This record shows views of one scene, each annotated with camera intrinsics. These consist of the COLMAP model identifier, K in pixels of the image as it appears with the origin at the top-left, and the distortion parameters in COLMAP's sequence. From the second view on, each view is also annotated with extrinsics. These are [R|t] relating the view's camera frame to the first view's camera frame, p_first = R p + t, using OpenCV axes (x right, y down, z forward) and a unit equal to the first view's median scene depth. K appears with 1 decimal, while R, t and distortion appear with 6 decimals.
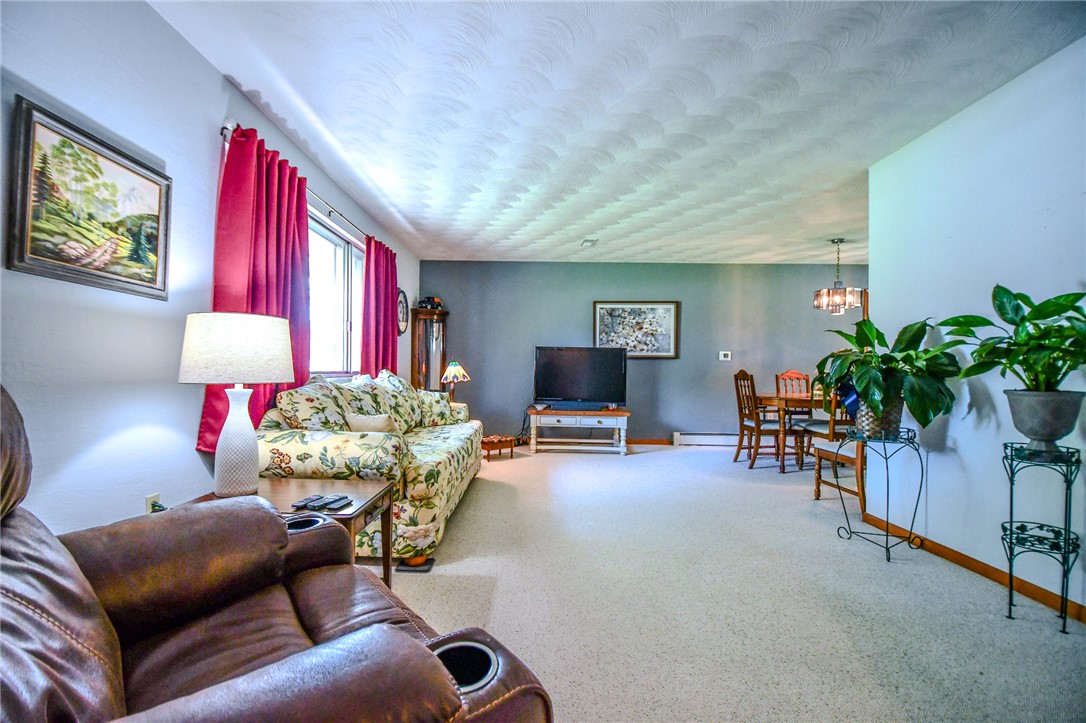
lens RADIAL K [[472.8, 0, 531.9], [0, 472.8, 362.3], [0, 0, 1]] dist [-0.004105, -0.011938]
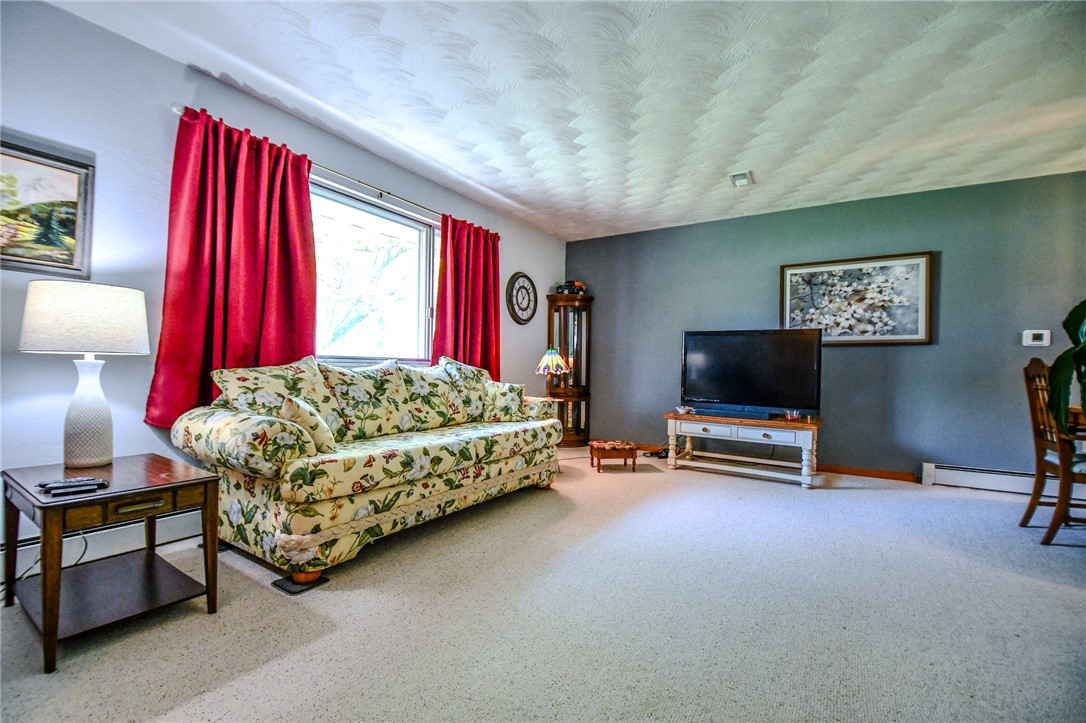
lens RADIAL K [[472.8, 0, 532.8], [0, 472.8, 364.3], [0, 0, 1]] dist [-0.004105, -0.011938]
pose [[0.838336, -0.000325, -0.545154, 0.293412], [-0.000389, 0.999999, -0.001194, 0.028292], [0.545154, 0.001213, 0.838335, 0.290852]]
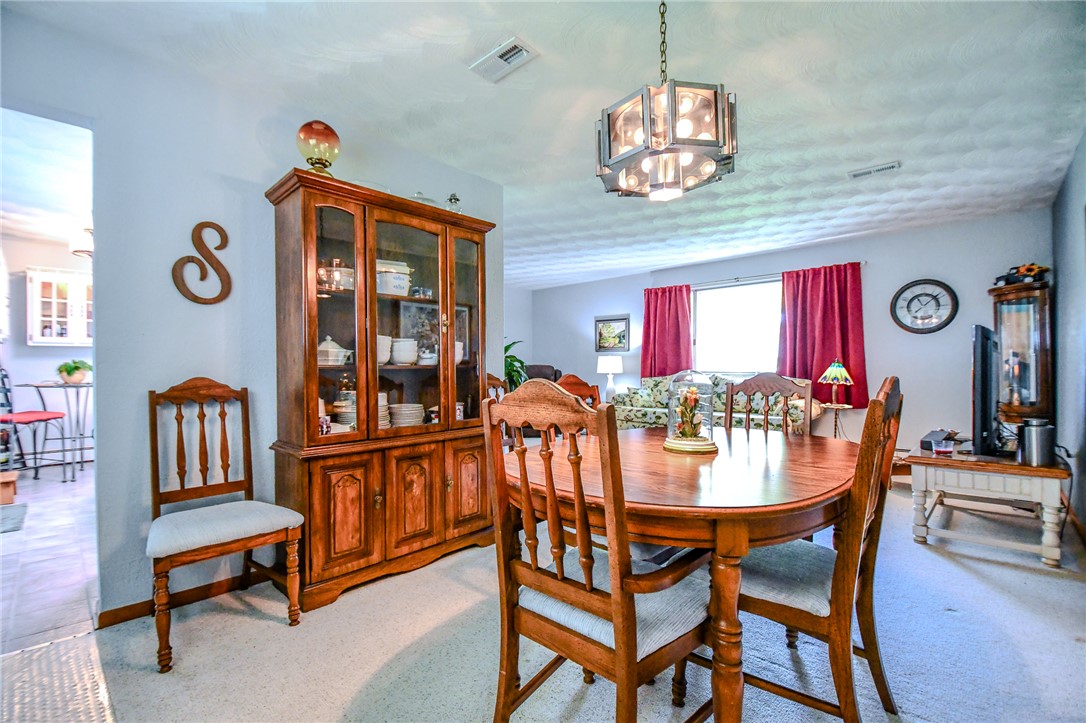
lens RADIAL K [[472.8, 0, 545.5], [0, 472.8, 365.5], [0, 0, 1]] dist [-0.004105, -0.011938]
pose [[-0.686178, -0.014426, -0.727291, 1.054617], [0.001556, 0.999772, -0.021299, 0.025944], [0.727432, -0.015746, -0.685999, 1.365664]]
